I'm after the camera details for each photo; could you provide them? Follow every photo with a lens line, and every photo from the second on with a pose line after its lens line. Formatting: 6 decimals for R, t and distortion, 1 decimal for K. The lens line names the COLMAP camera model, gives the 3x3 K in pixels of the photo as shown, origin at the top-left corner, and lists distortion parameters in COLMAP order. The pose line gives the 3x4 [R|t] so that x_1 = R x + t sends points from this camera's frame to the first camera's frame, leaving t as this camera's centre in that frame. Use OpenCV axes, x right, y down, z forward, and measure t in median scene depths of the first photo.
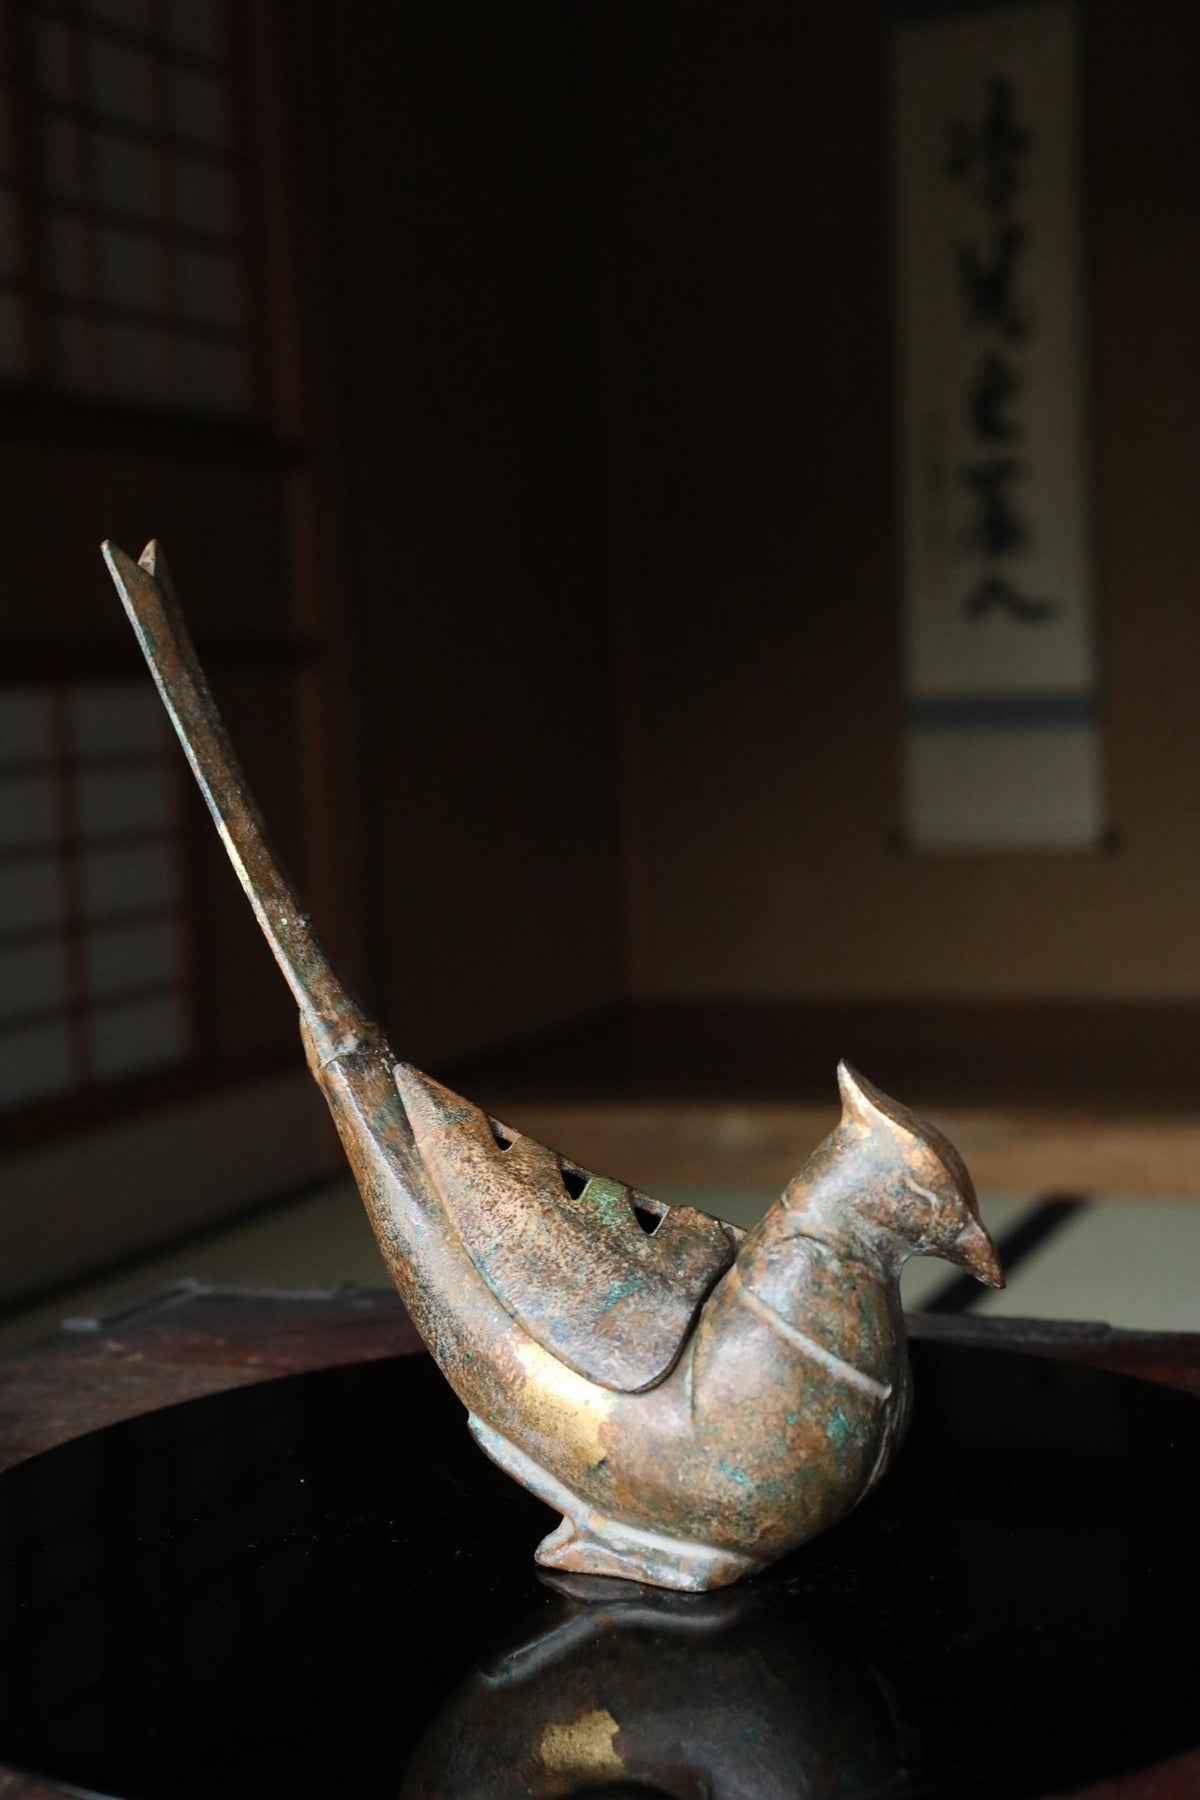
lens RADIAL K [[2957.5, 0, 600.0], [0, 2957.5, 900.0], [0, 0, 1]] dist [-0.016474, 0.244294]
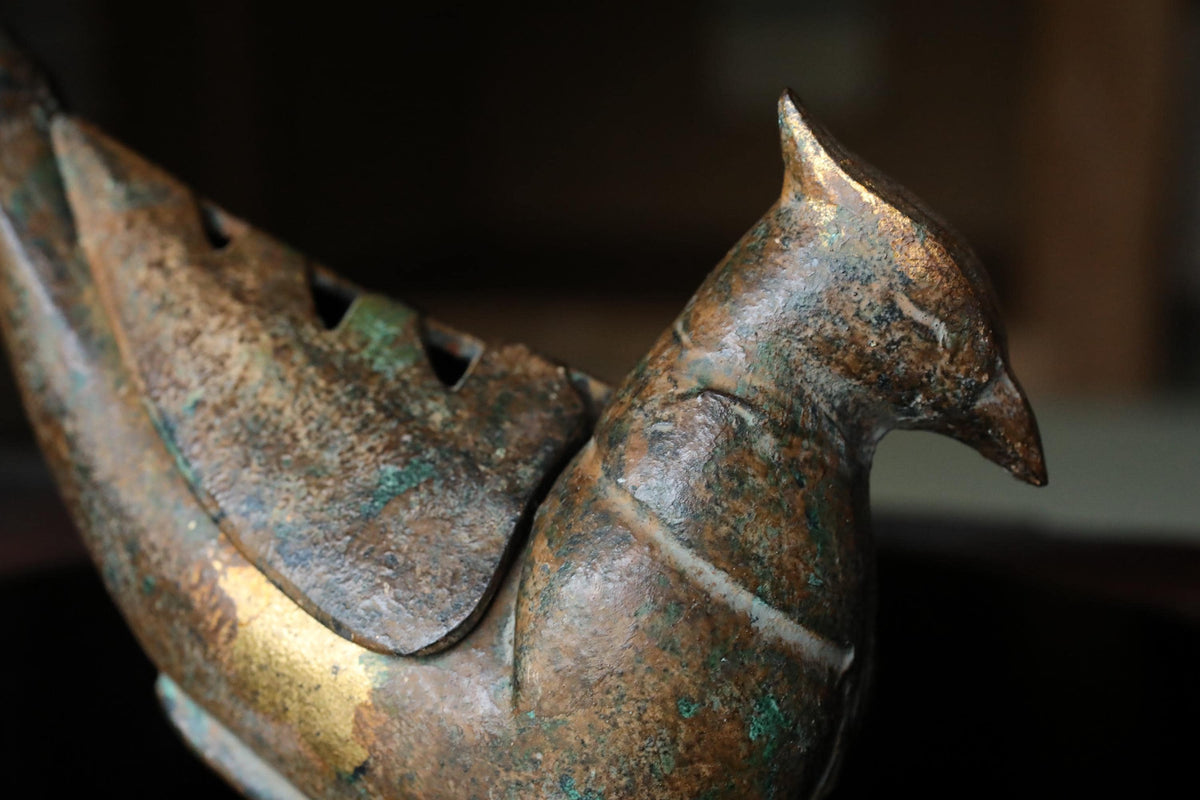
lens RADIAL K [[1971.7, 0, 604.5], [0, 1971.7, 444.0], [0, 0, 1]] dist [-0.016474, 0.244294]
pose [[0.997780, 0.014697, 0.064955, 0.022825], [-0.022498, 0.992392, 0.121048, 0.077191], [-0.062681, -0.122241, 0.990519, 0.616212]]
